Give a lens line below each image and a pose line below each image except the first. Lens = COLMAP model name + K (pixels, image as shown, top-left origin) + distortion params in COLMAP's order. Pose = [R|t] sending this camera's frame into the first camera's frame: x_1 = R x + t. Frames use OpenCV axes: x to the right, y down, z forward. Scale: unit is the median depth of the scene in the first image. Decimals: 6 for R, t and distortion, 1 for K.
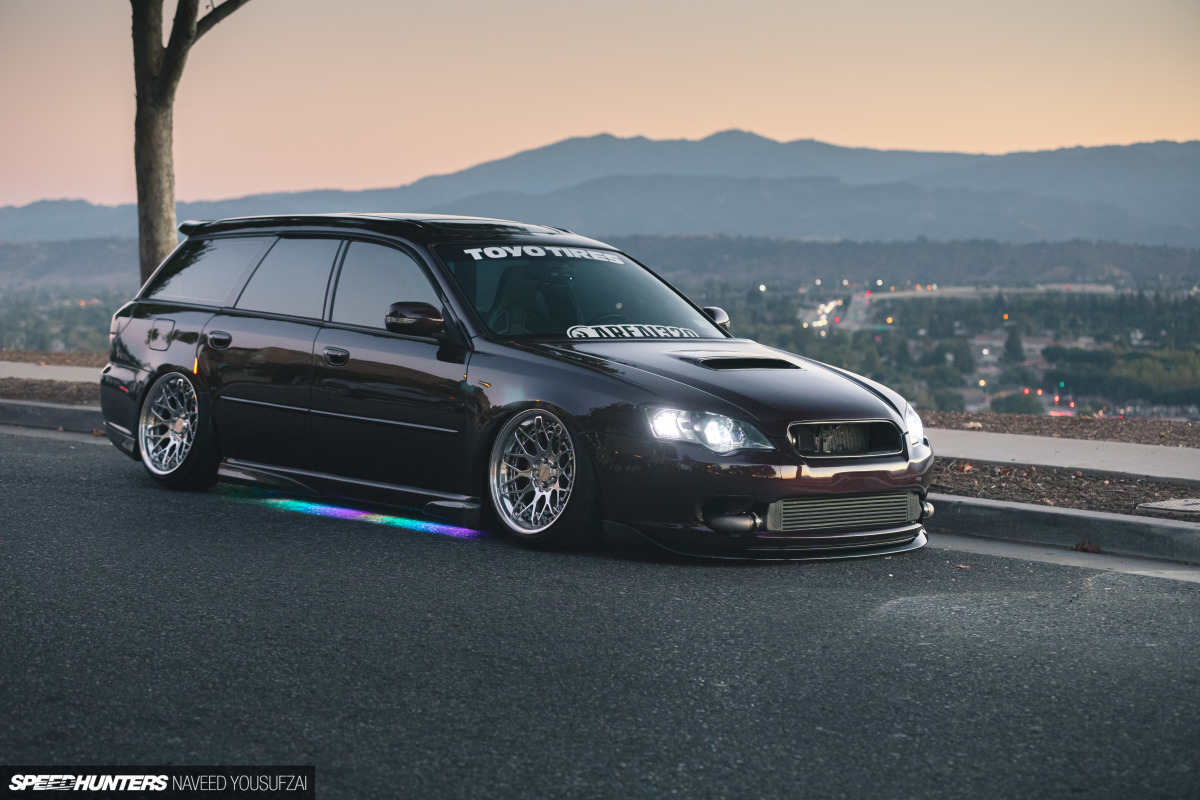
lens RADIAL K [[2505.8, 0, 599.9], [0, 2505.8, 445.6], [0, 0, 1]] dist [-0.522983, 0.013947]
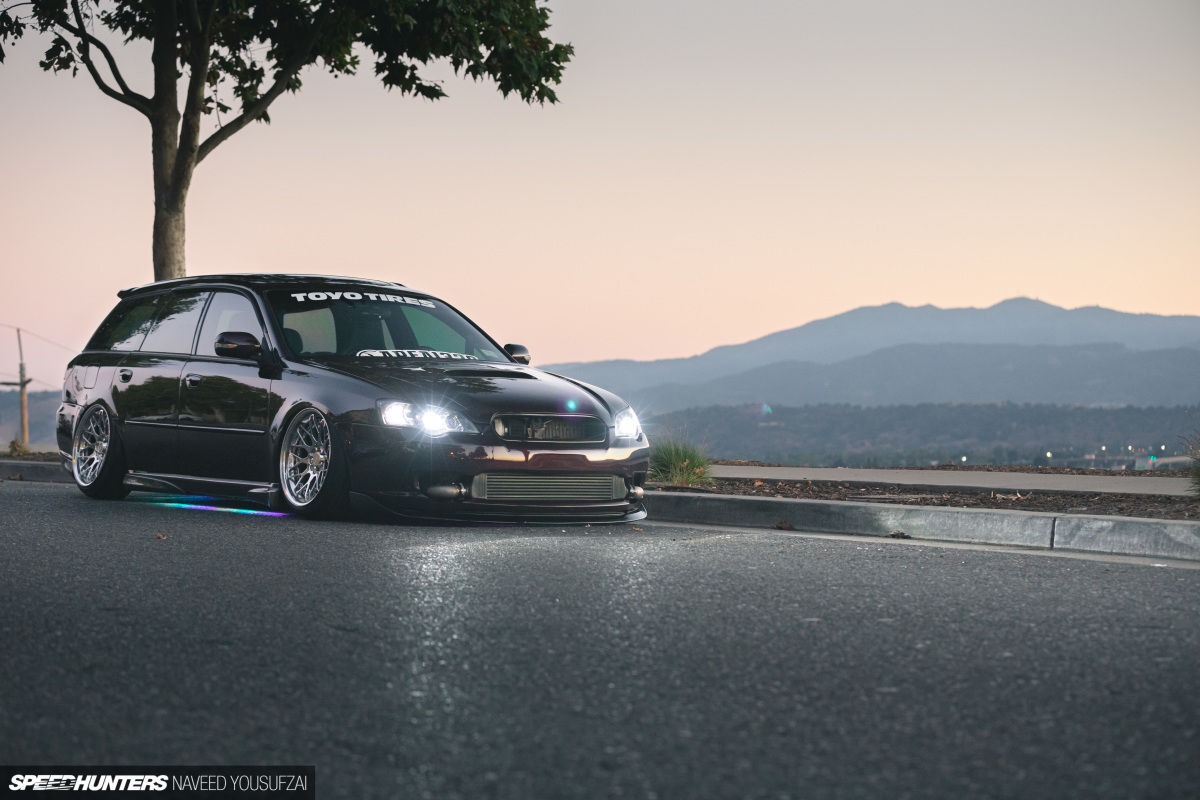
lens RADIAL K [[2505.8, 0, 599.9], [0, 2505.8, 445.6], [0, 0, 1]] dist [-0.522983, 0.013947]
pose [[0.992543, -0.008840, -0.121578, 0.227364], [0.000378, 0.997585, -0.069453, 0.076230], [0.121898, 0.068890, 0.990149, -0.189349]]
